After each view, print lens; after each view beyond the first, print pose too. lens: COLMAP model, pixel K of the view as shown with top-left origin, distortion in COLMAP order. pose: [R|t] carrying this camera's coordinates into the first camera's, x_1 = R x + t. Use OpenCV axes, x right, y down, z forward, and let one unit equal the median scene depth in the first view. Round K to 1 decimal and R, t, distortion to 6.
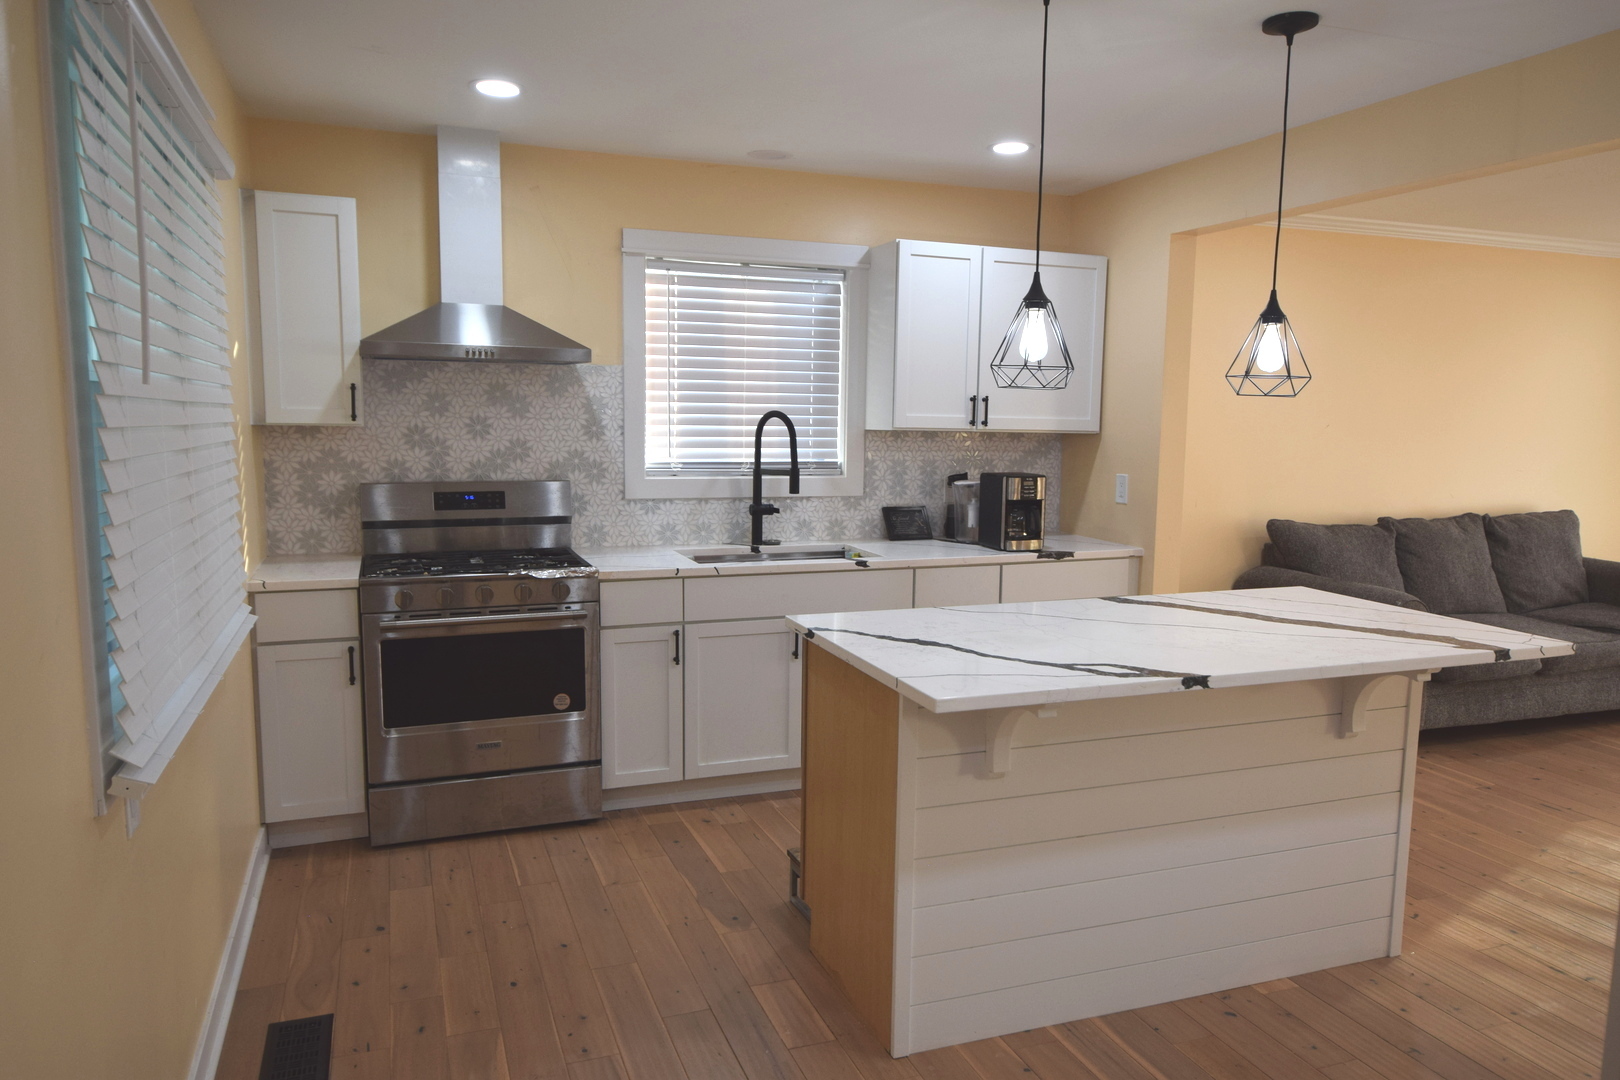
lens RADIAL K [[1126.0, 0, 820.1], [0, 1126.0, 553.0], [0, 0, 1]] dist [0.025371, -0.019060]
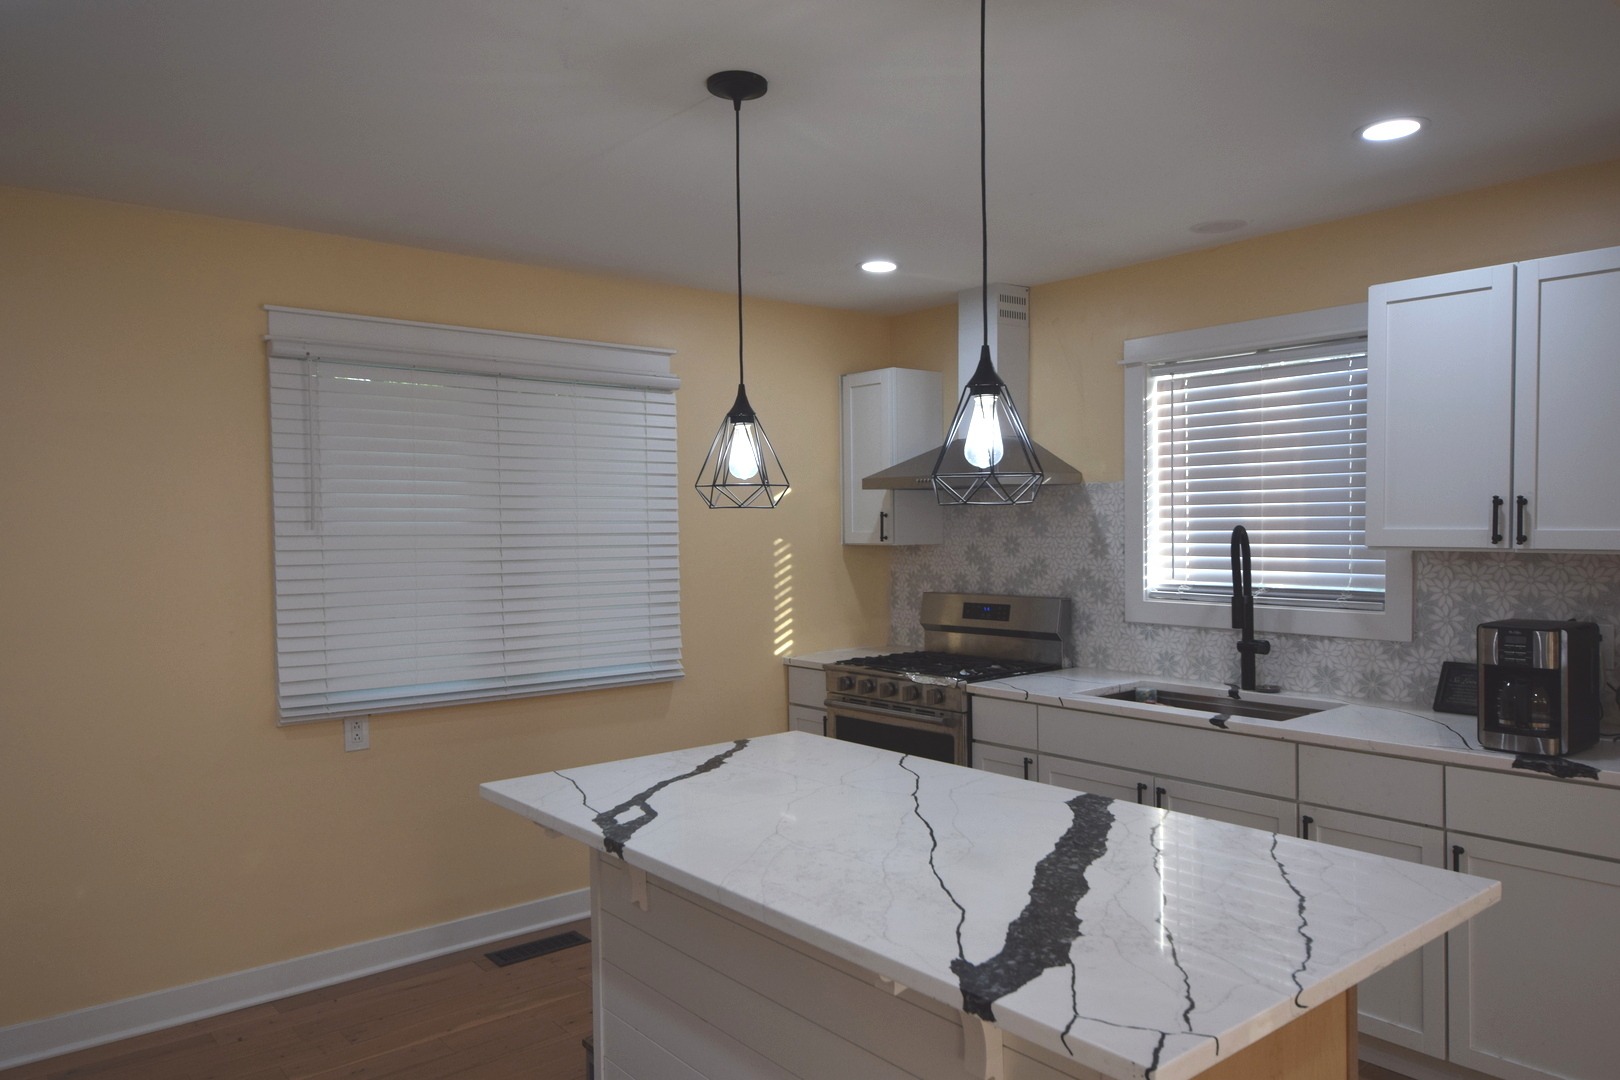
lens RADIAL K [[1126.0, 0, 820.1], [0, 1126.0, 553.0], [0, 0, 1]] dist [0.025371, -0.019060]
pose [[0.317958, 0.007366, -0.948076, 0.639333], [-0.100938, 0.994550, -0.026124, -0.054419], [0.942716, 0.104003, 0.316969, 0.456099]]
